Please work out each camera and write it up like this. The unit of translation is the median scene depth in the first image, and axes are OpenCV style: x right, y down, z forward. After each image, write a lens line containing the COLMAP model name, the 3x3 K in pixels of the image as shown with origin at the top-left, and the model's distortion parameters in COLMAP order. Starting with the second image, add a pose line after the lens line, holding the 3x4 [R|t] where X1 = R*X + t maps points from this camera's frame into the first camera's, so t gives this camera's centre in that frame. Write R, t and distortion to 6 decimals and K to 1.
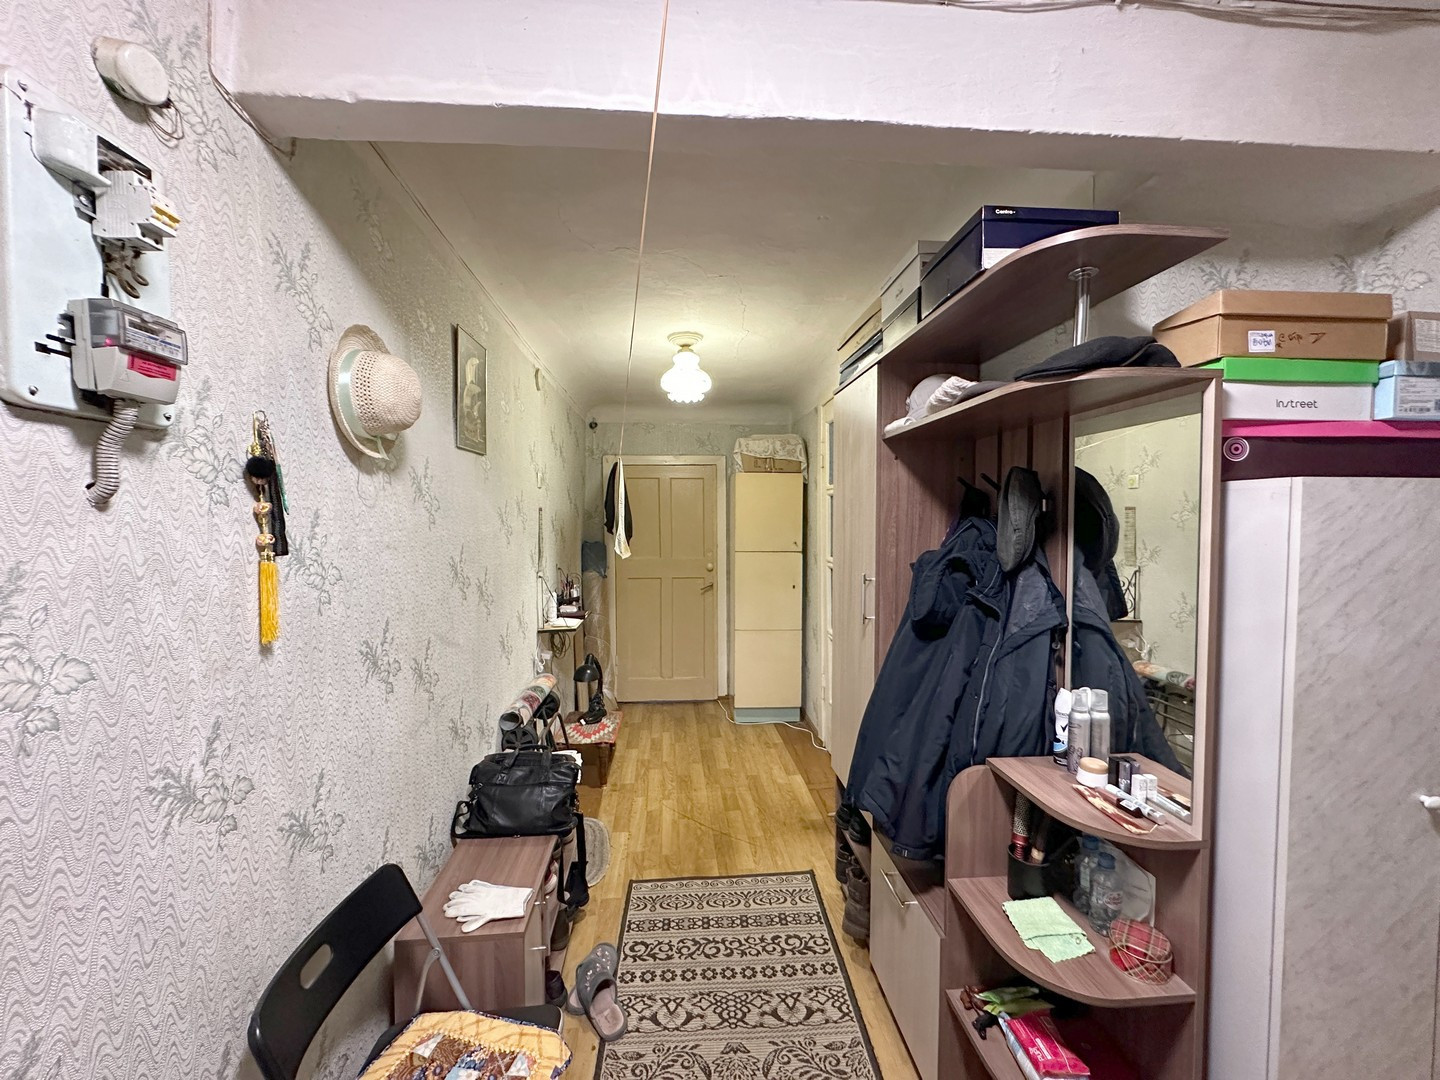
lens RADIAL K [[574.0, 0, 717.1], [0, 574.0, 538.3], [0, 0, 1]] dist [-0.001409, 0.000022]
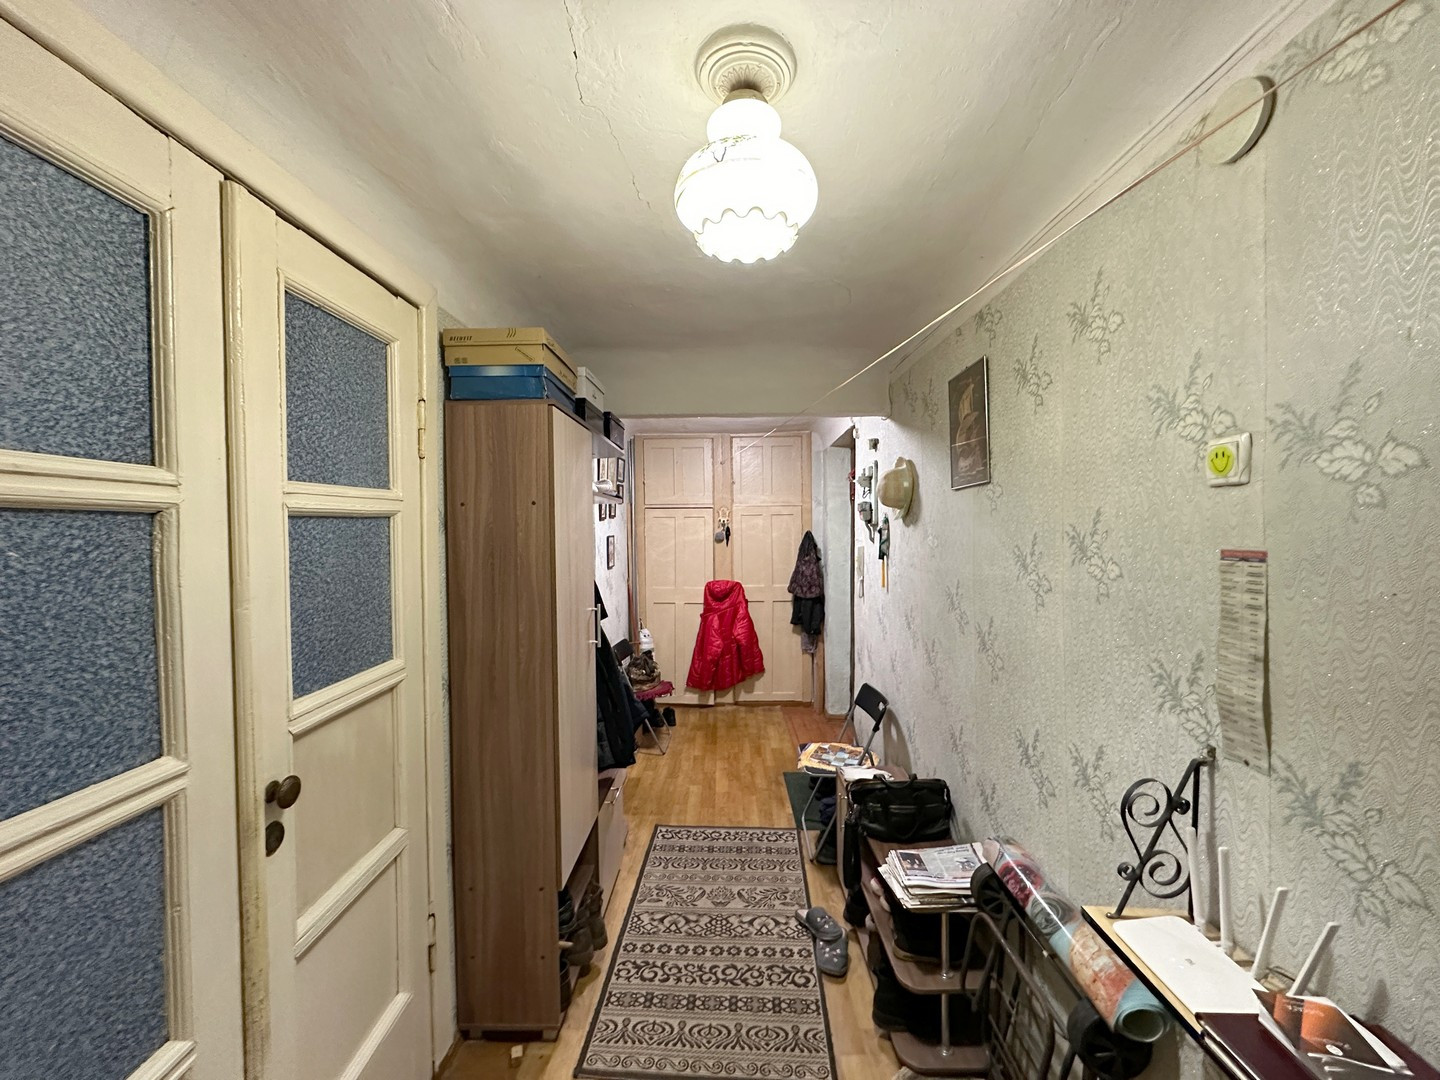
lens RADIAL K [[574.0, 0, 717.8], [0, 574.0, 533.7], [0, 0, 1]] dist [-0.001409, 0.000022]
pose [[-0.994801, 0.015910, 0.100592, -0.104672], [0.020990, 0.998546, 0.049644, -0.128330], [-0.099656, 0.051497, -0.993688, 1.988048]]
